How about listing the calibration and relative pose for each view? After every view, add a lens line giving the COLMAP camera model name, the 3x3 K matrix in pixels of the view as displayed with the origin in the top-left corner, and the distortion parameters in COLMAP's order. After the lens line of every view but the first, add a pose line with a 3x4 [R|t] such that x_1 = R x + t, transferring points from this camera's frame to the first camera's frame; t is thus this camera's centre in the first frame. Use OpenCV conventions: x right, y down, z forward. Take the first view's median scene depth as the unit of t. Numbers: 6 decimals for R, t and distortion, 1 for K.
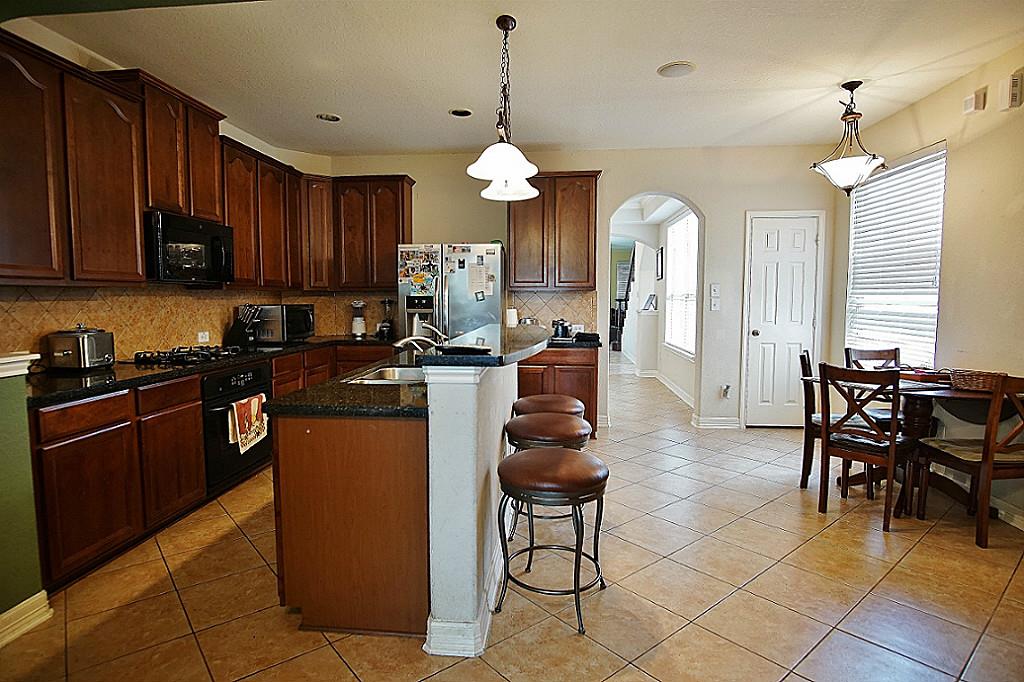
lens RADIAL K [[548.4, 0, 512.0], [0, 548.4, 341.0], [0, 0, 1]] dist [-0.020962, 0.000072]
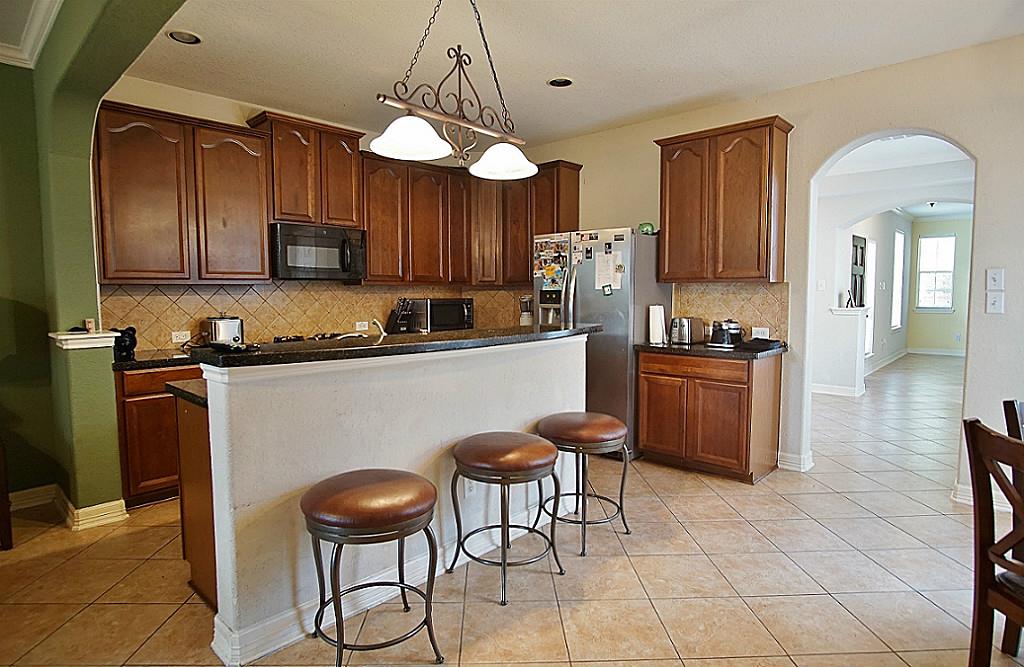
lens RADIAL K [[555.1, 0, 512.0], [0, 555.1, 333.5], [0, 0, 1]] dist [-0.028687, -0.000453]
pose [[0.787599, 0.044776, -0.614559, 0.362778], [-0.046407, 0.998834, 0.013301, -0.018206], [0.614438, 0.018044, 0.788758, 0.223924]]
